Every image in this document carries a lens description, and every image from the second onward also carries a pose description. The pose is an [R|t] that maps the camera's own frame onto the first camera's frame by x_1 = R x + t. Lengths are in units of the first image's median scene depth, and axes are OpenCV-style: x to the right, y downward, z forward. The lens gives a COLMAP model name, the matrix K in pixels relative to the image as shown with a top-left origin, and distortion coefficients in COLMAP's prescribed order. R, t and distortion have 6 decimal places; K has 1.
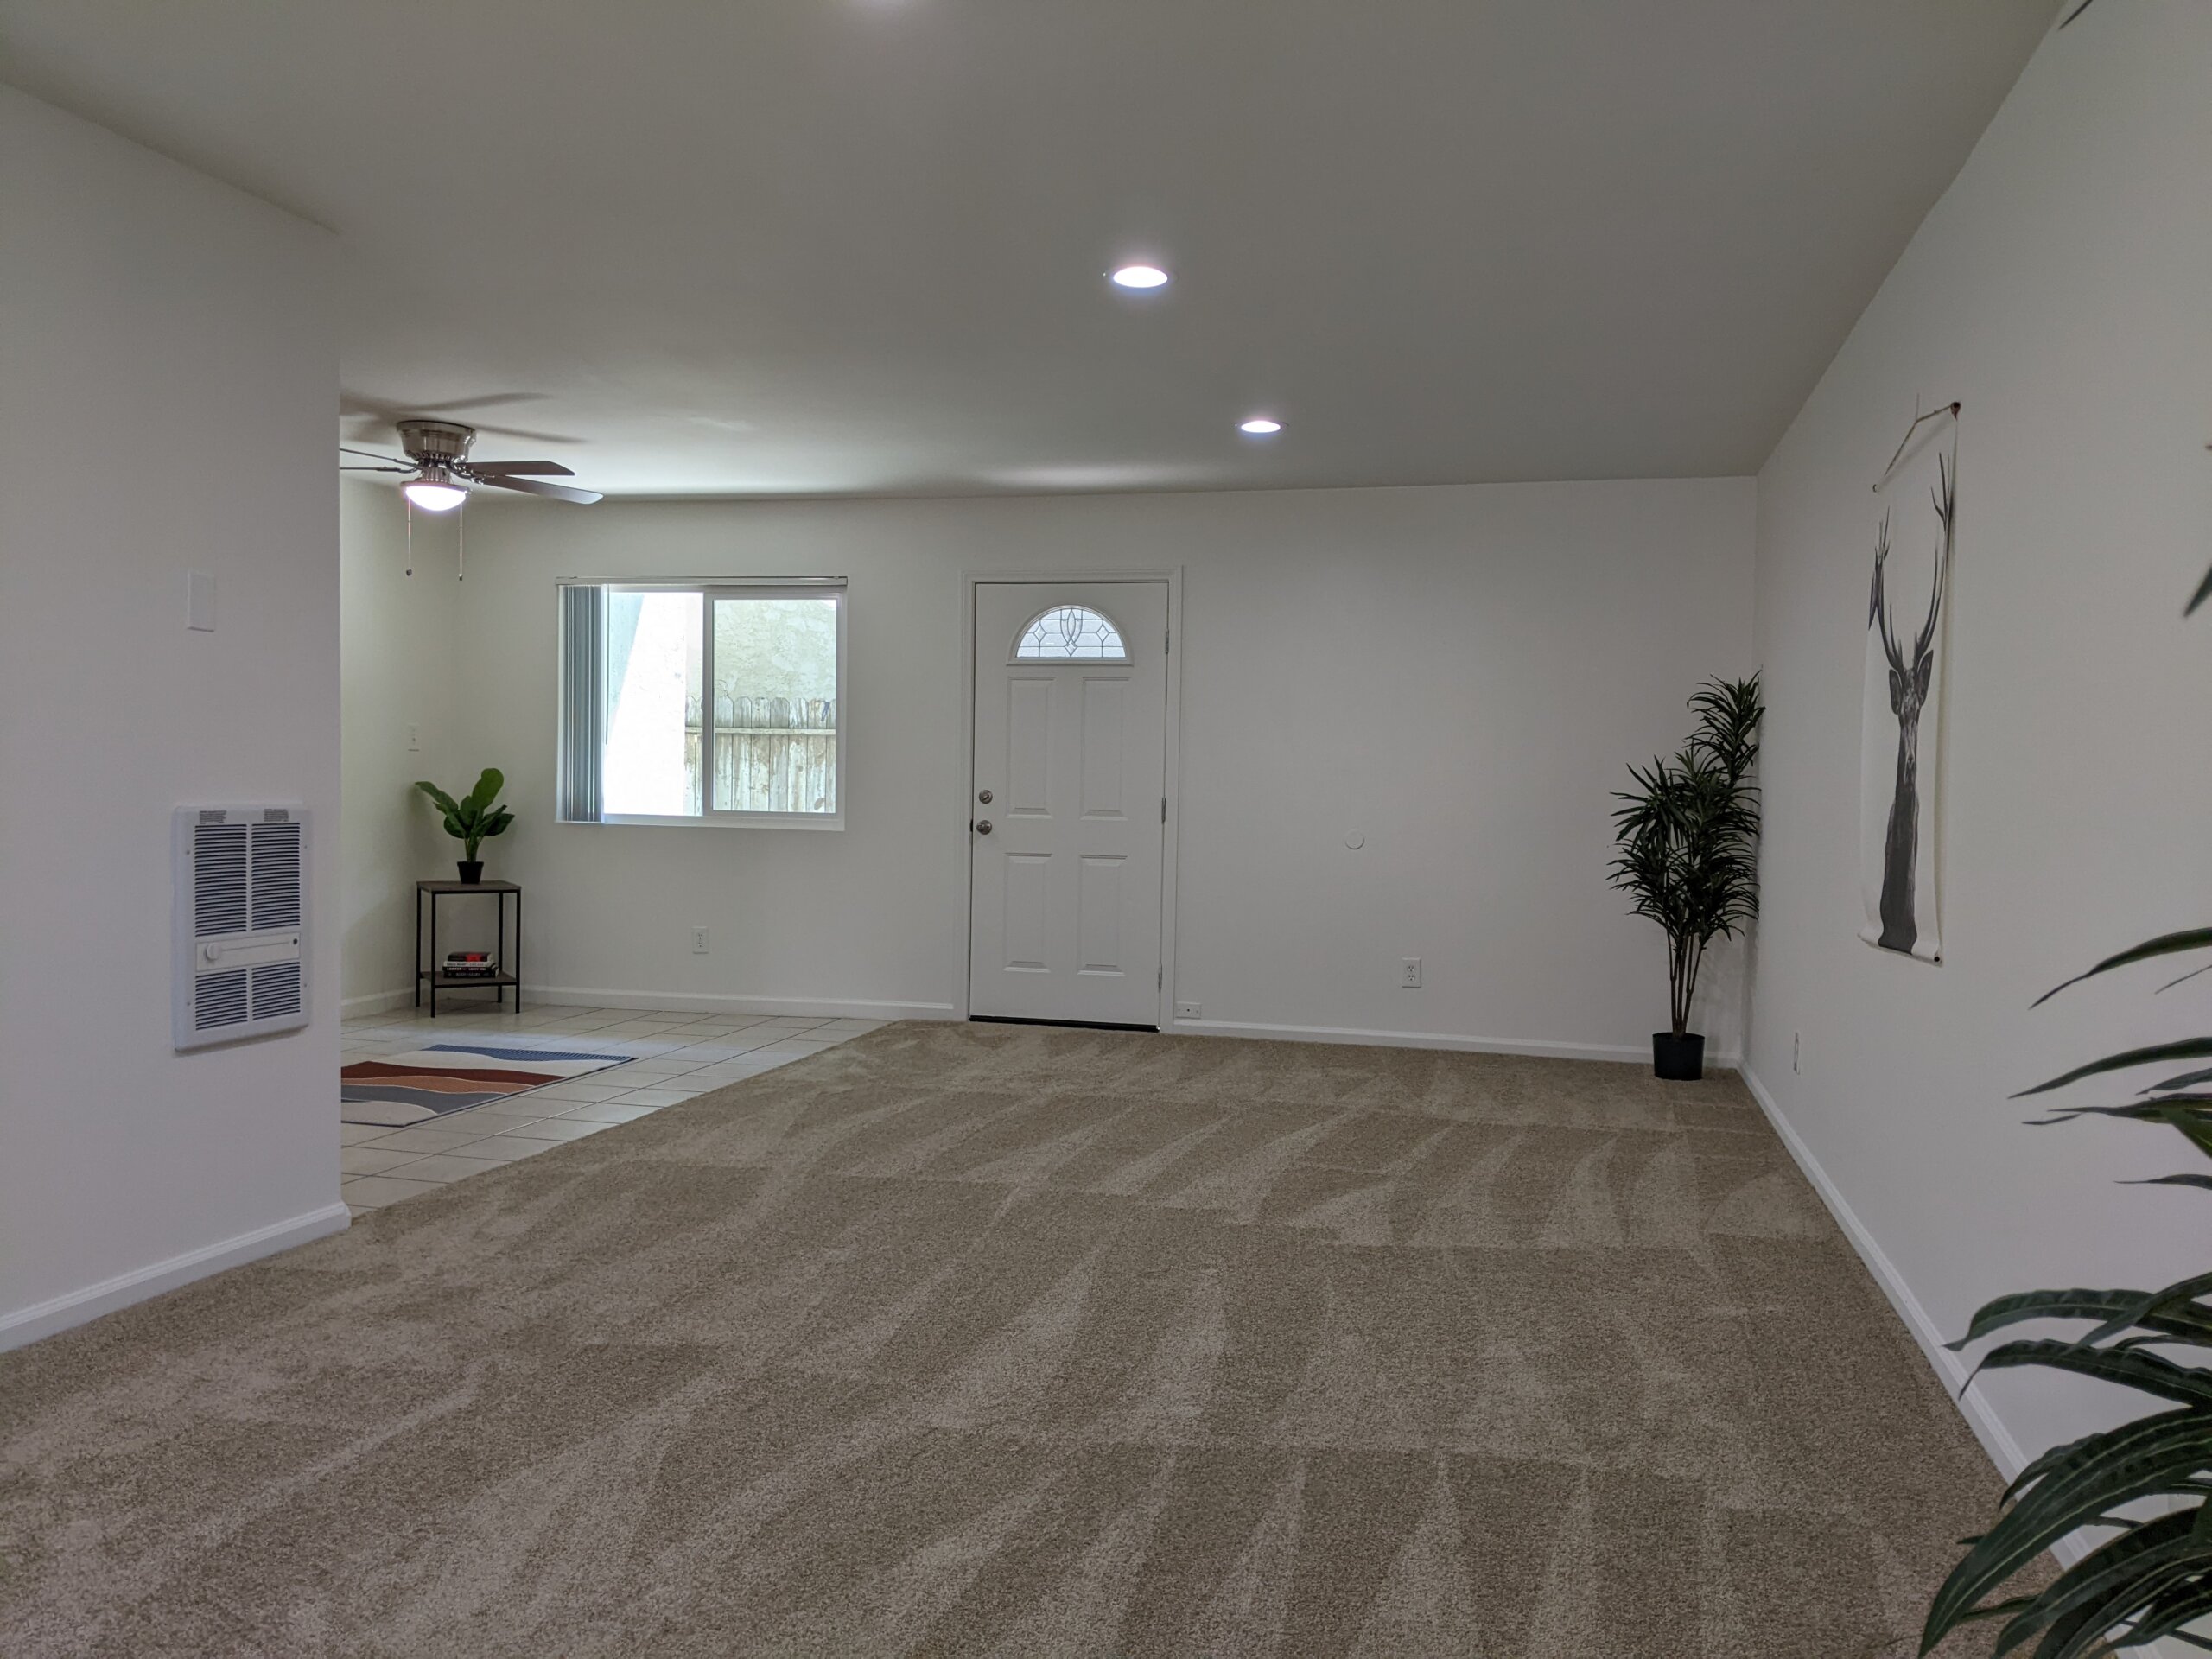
lens RADIAL K [[1728.6, 0, 1101.1], [0, 1728.6, 818.0], [0, 0, 1]] dist [0.154398, -0.264837]
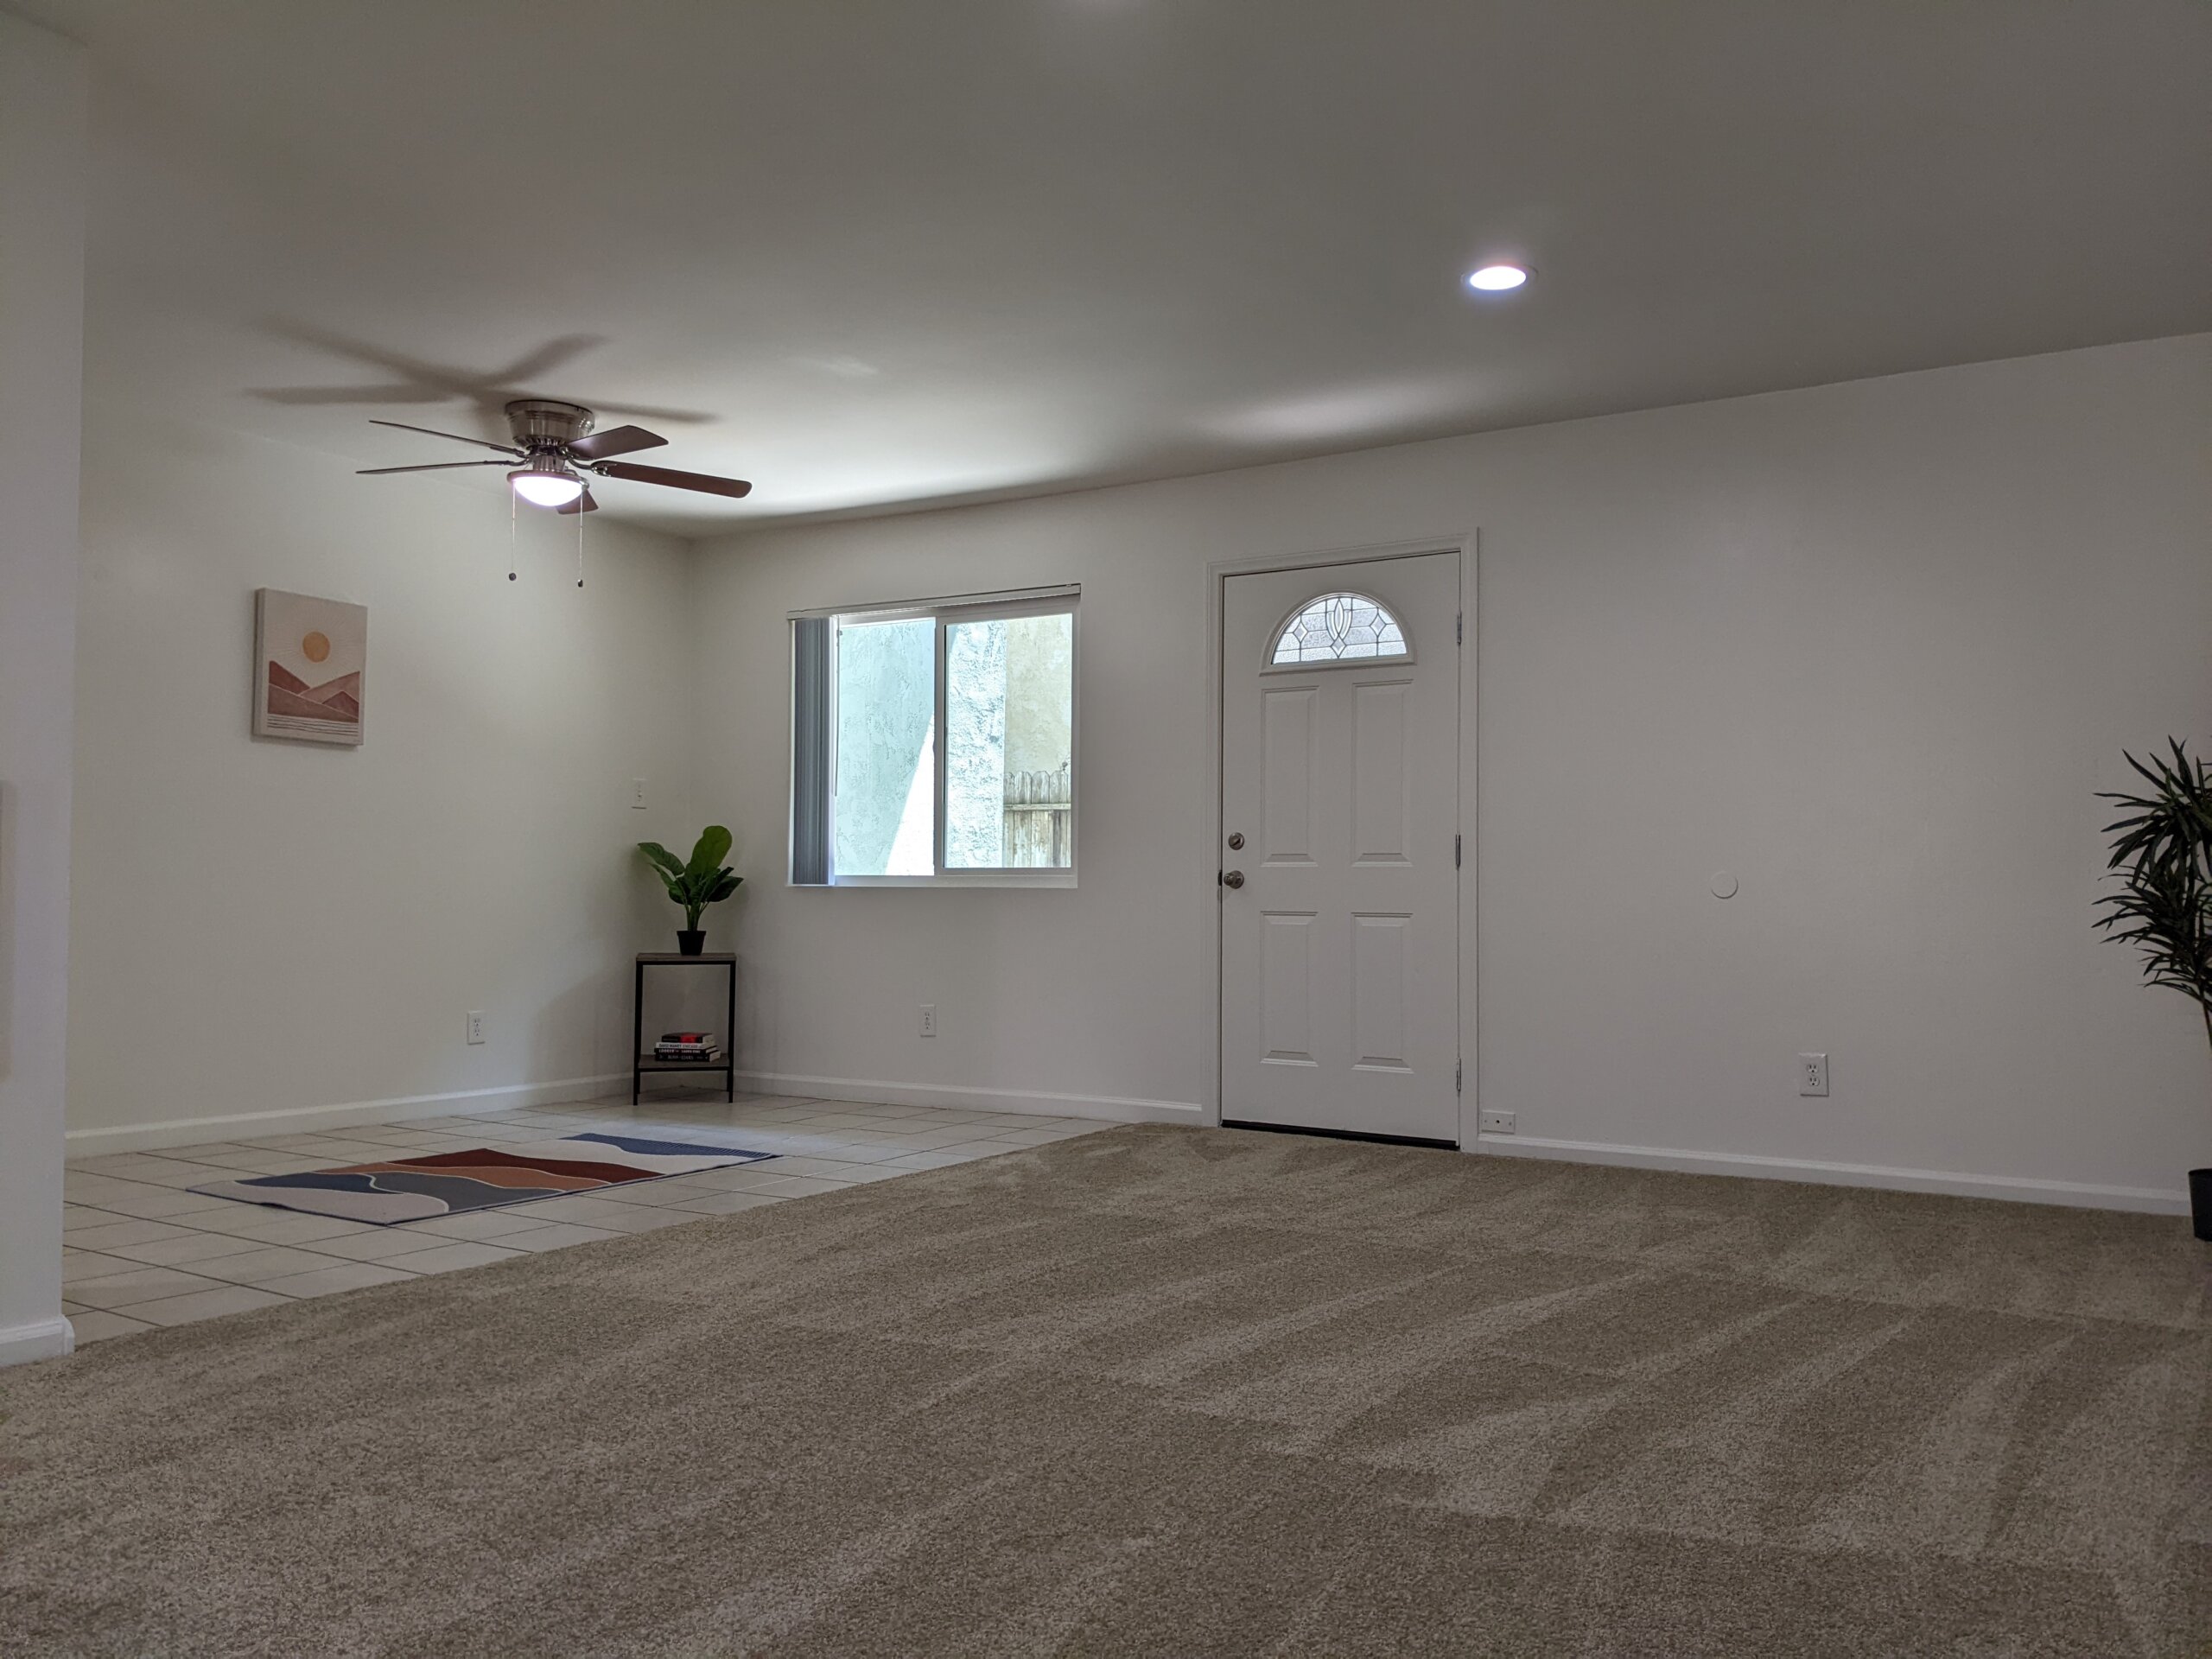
lens RADIAL K [[1741.2, 0, 1111.8], [0, 1741.2, 814.4], [0, 0, 1]] dist [0.136711, -0.266868]
pose [[0.954770, -0.024713, -0.296318, 0.116492], [0.002763, 0.997235, -0.074265, 0.035088], [0.297334, 0.070088, 0.952198, 0.225451]]
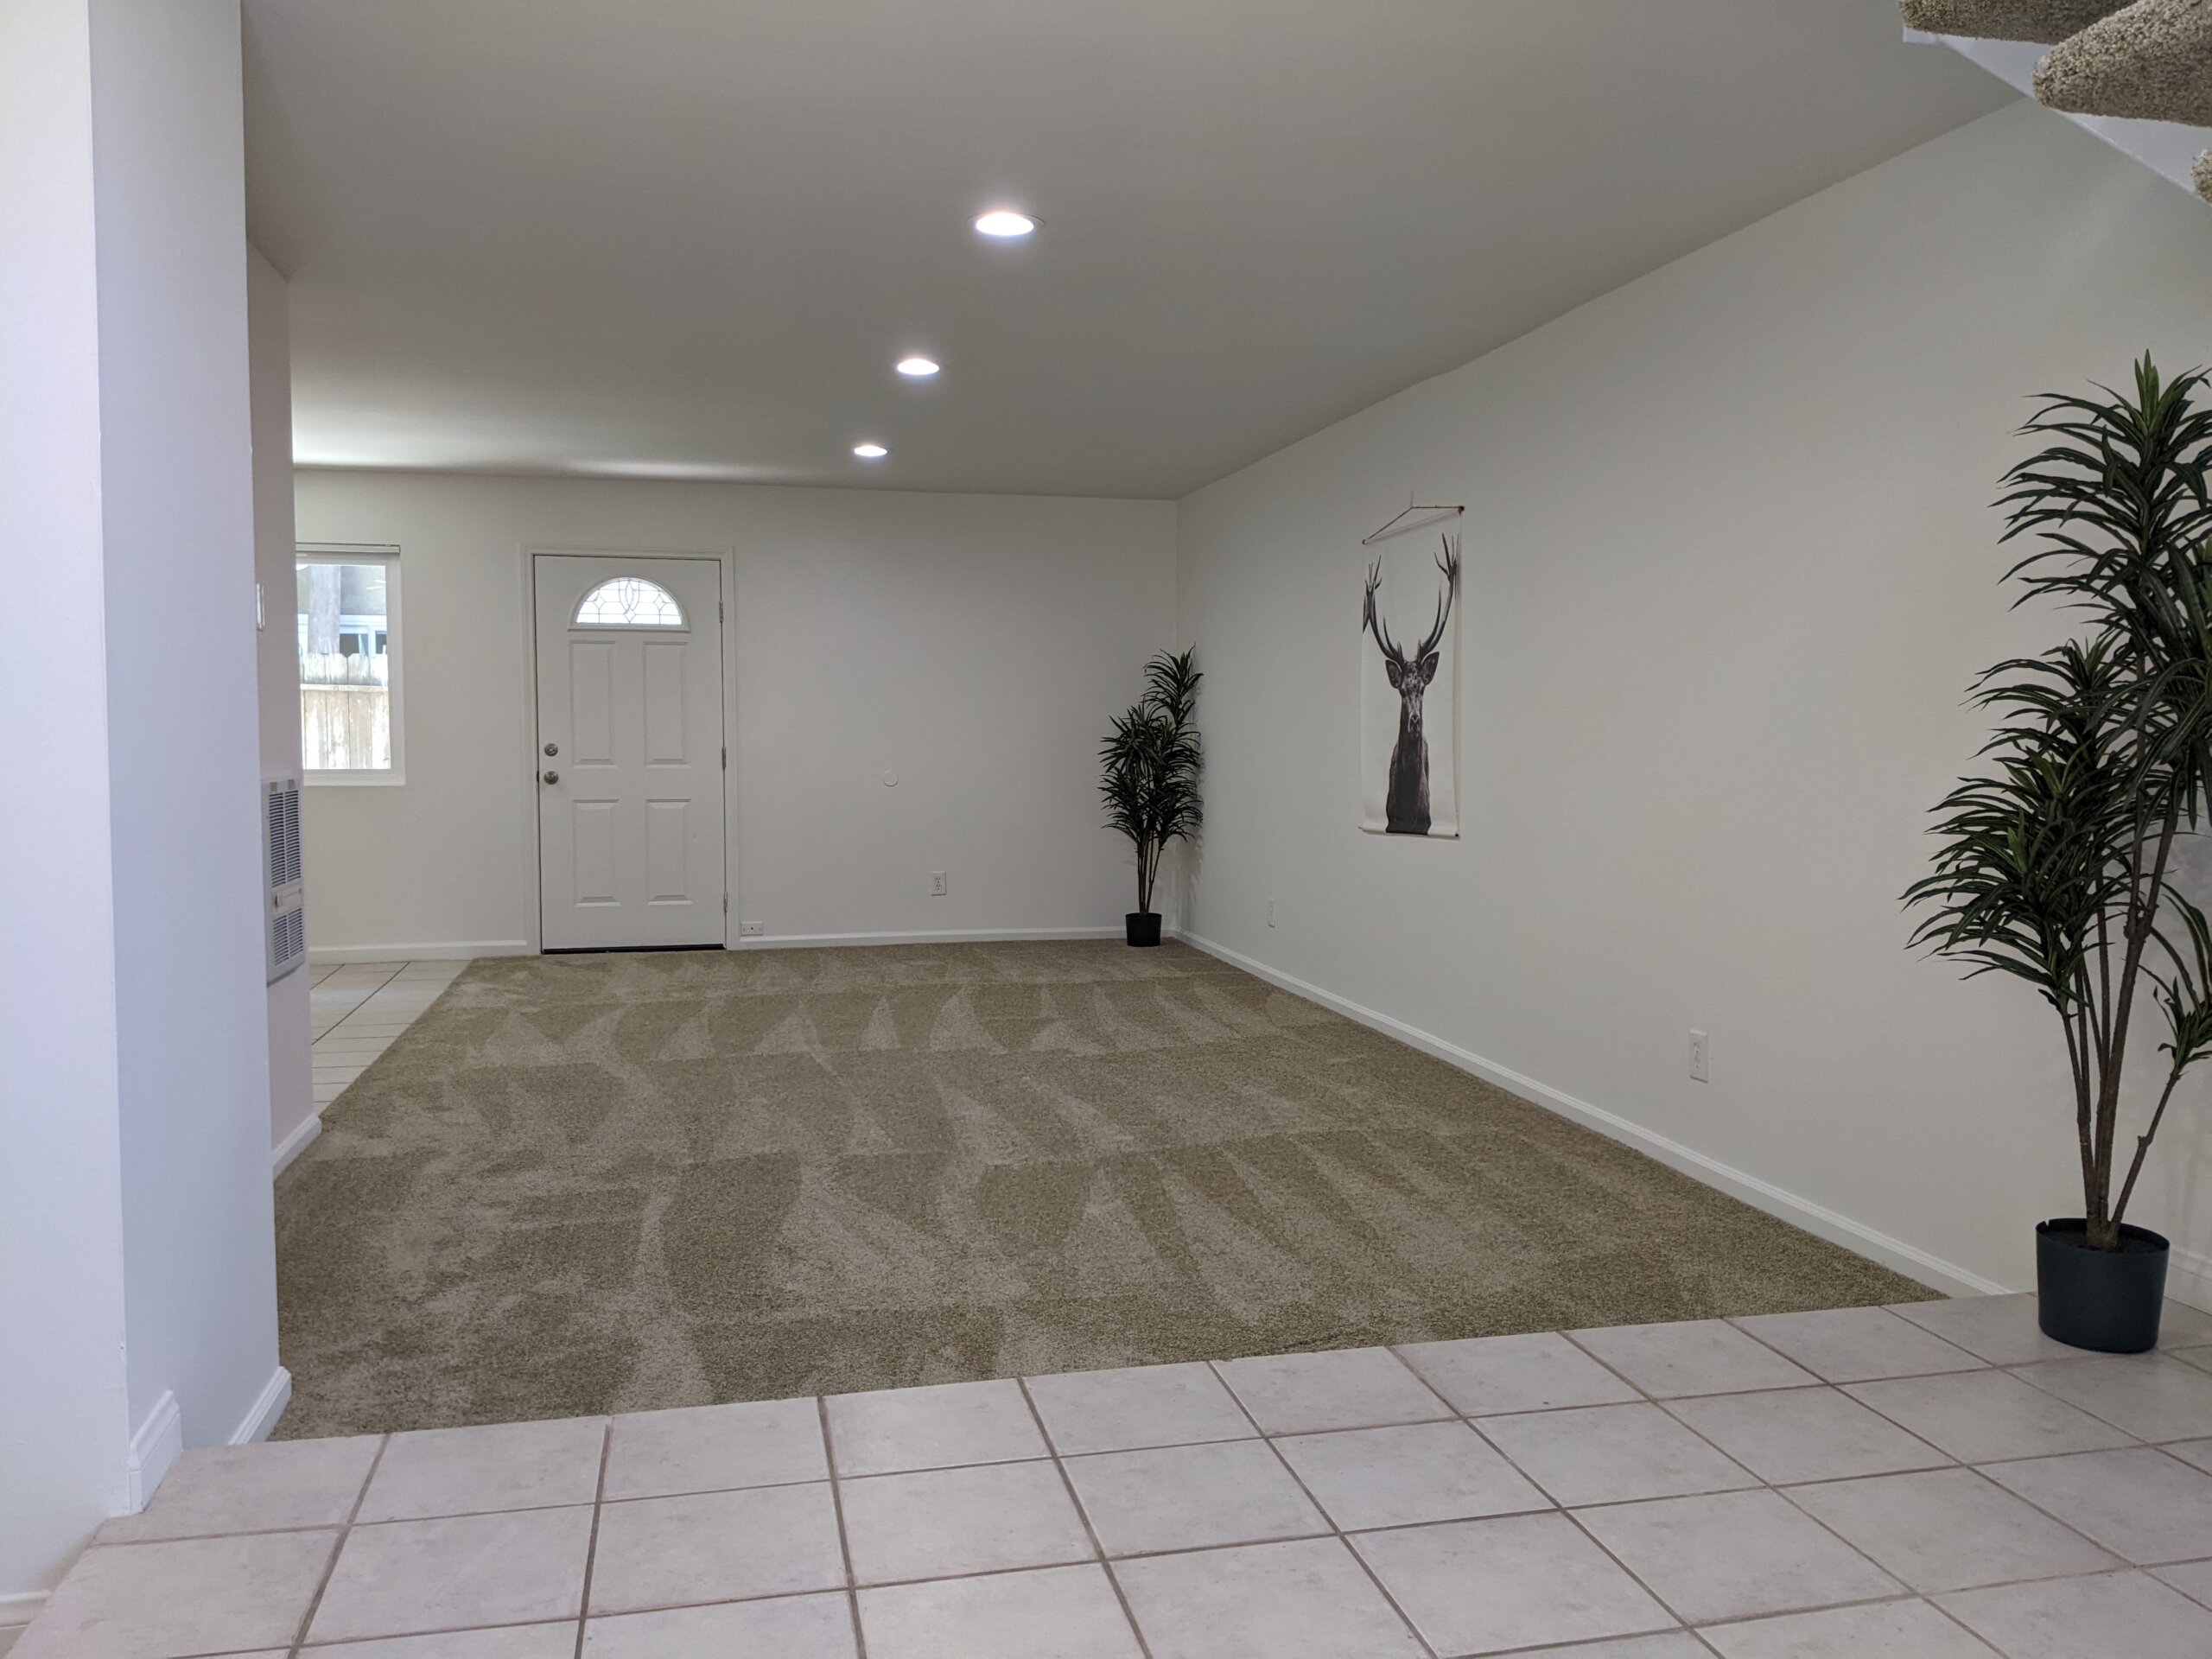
lens RADIAL K [[1728.6, 0, 1101.1], [0, 1728.6, 818.0], [0, 0, 1]] dist [0.154398, -0.264837]
pose [[0.887360, -0.041014, 0.459250, -0.272204], [0.024477, 0.998822, 0.041907, -0.007228], [-0.460428, -0.025946, 0.887318, -0.149576]]
